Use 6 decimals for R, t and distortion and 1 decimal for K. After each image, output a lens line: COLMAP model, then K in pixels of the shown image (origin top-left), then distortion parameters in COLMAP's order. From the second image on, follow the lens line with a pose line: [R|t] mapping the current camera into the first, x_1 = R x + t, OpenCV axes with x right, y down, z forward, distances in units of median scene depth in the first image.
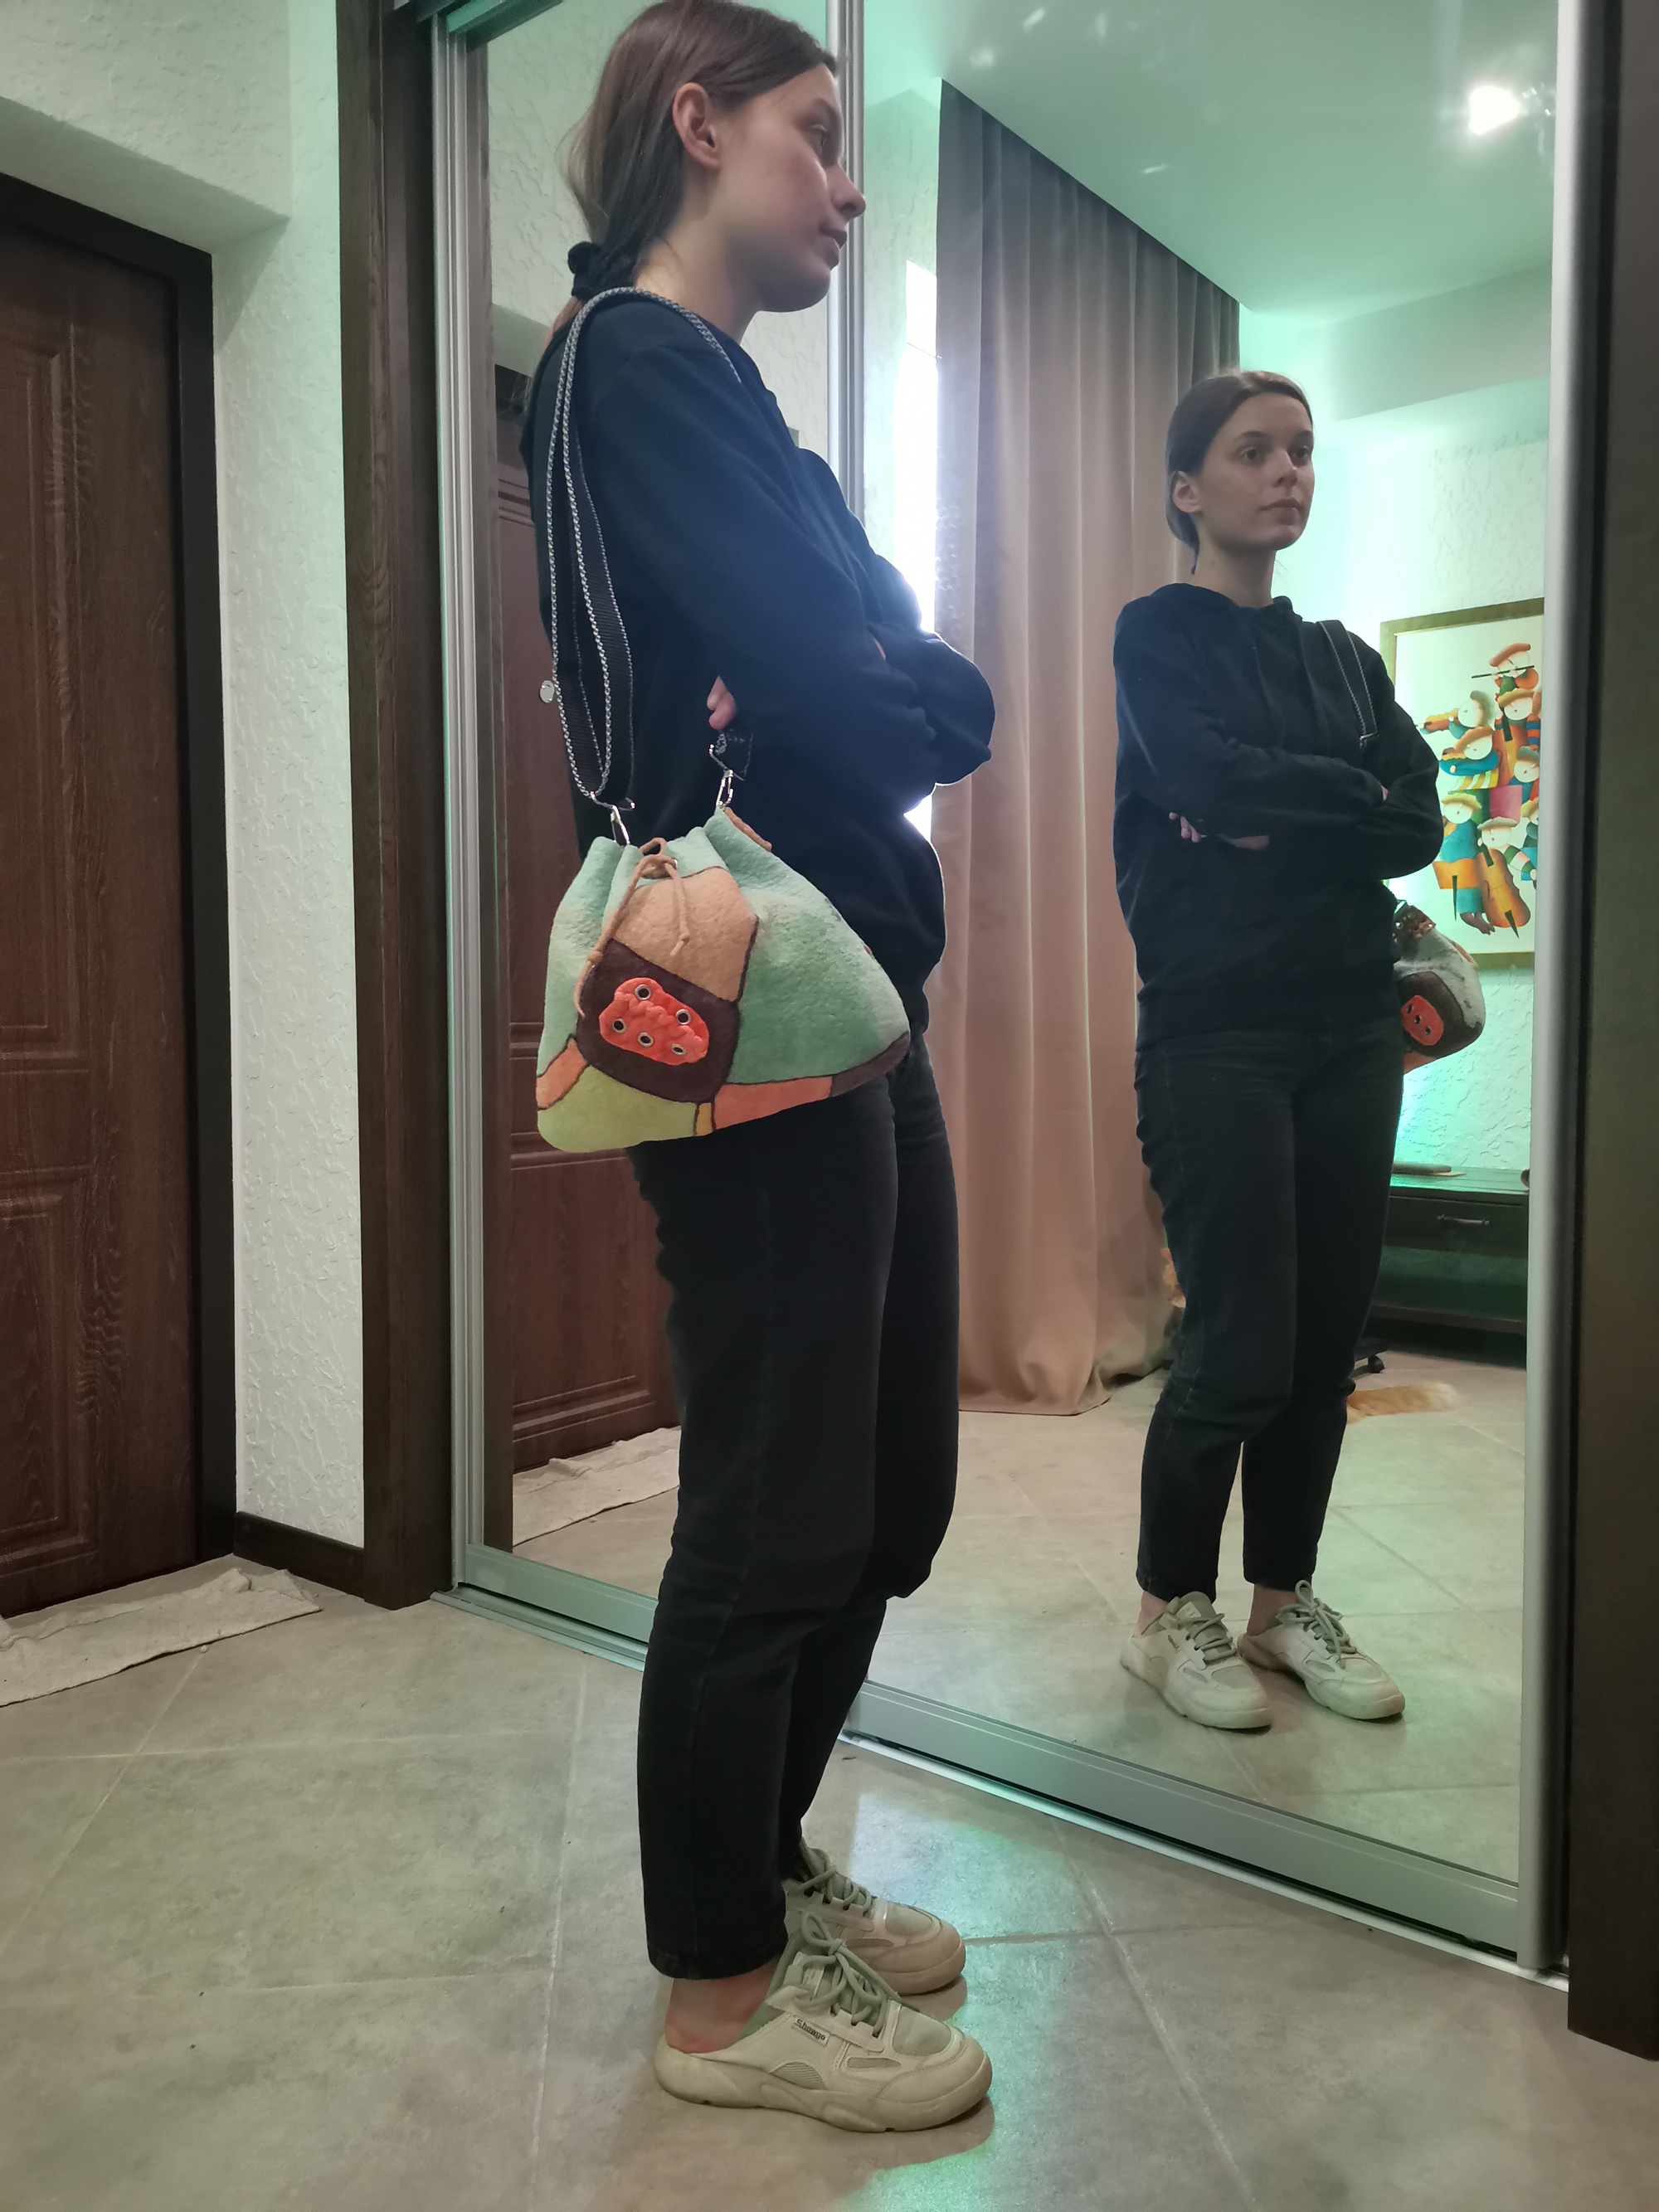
lens RADIAL K [[1678.9, 0, 835.3], [0, 1678.9, 1093.1], [0, 0, 1]] dist [0.078564, -0.111024]
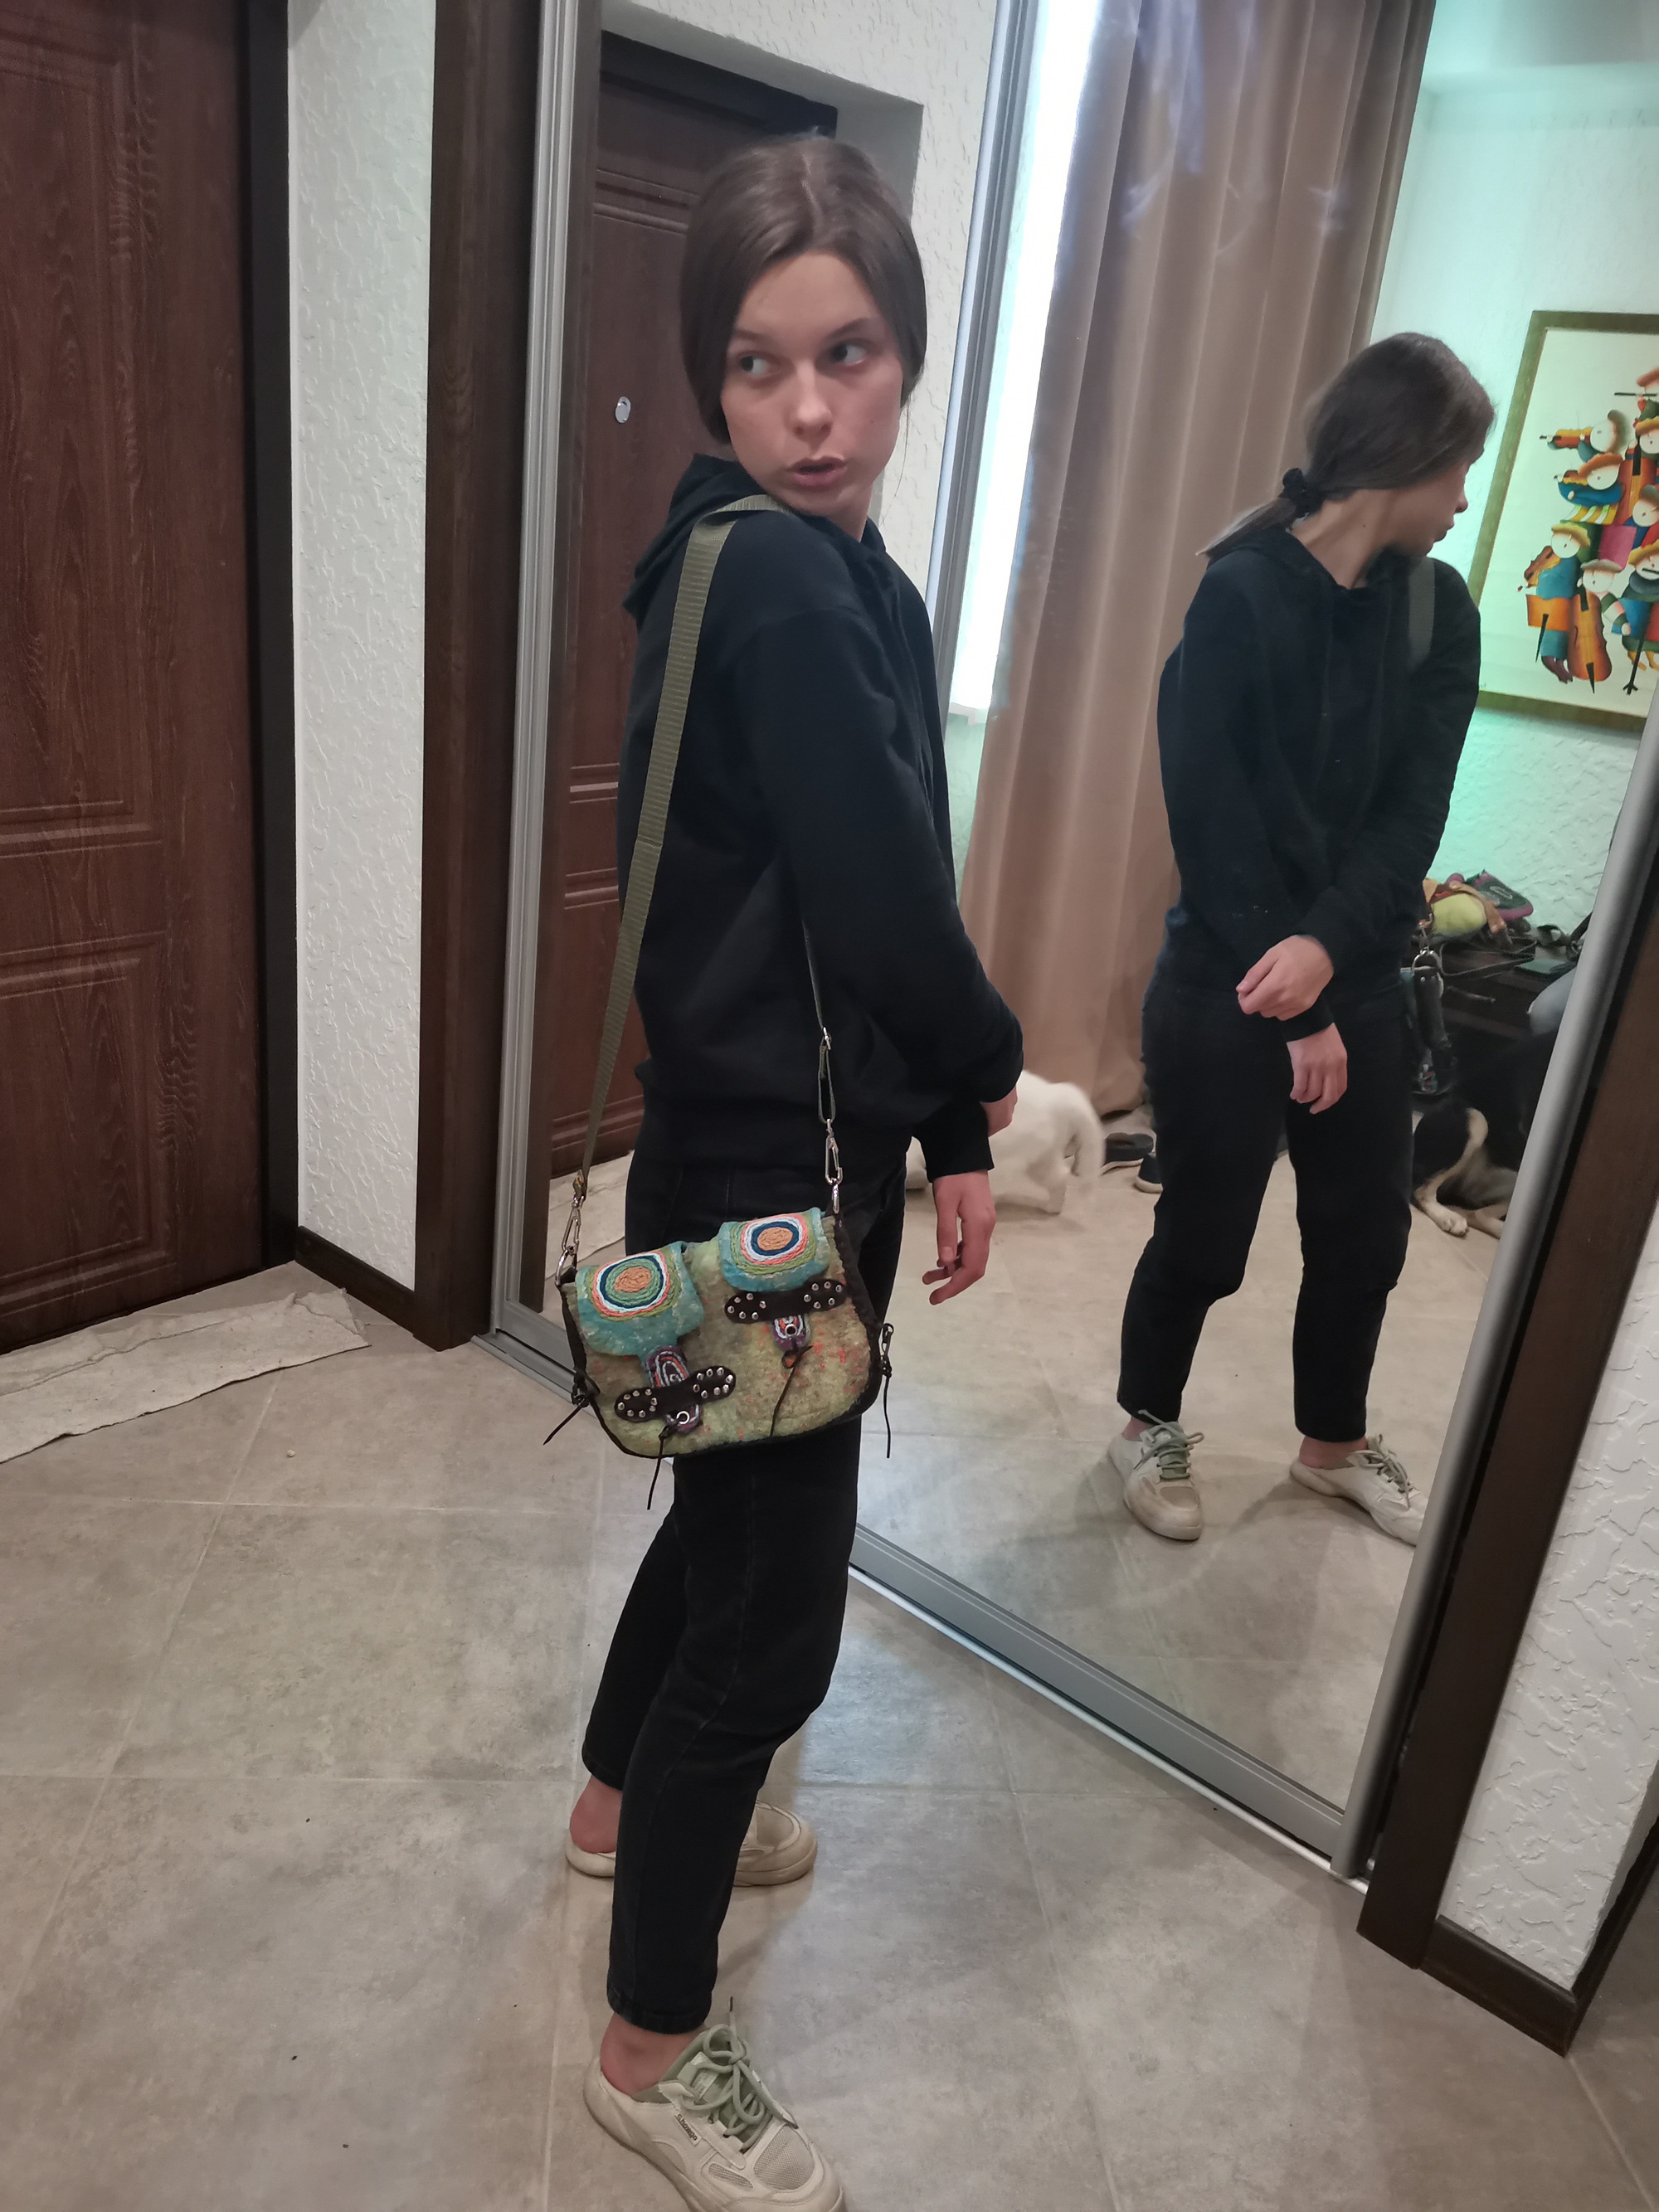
lens RADIAL K [[1682.8, 0, 829.5], [0, 1682.8, 1106.0], [0, 0, 1]] dist [0.068748, -0.096495]
pose [[0.993632, 0.112237, 0.009954, -0.028605], [-0.109634, 0.942616, 0.315364, -0.236214], [0.026013, -0.314447, 0.948918, -0.022034]]
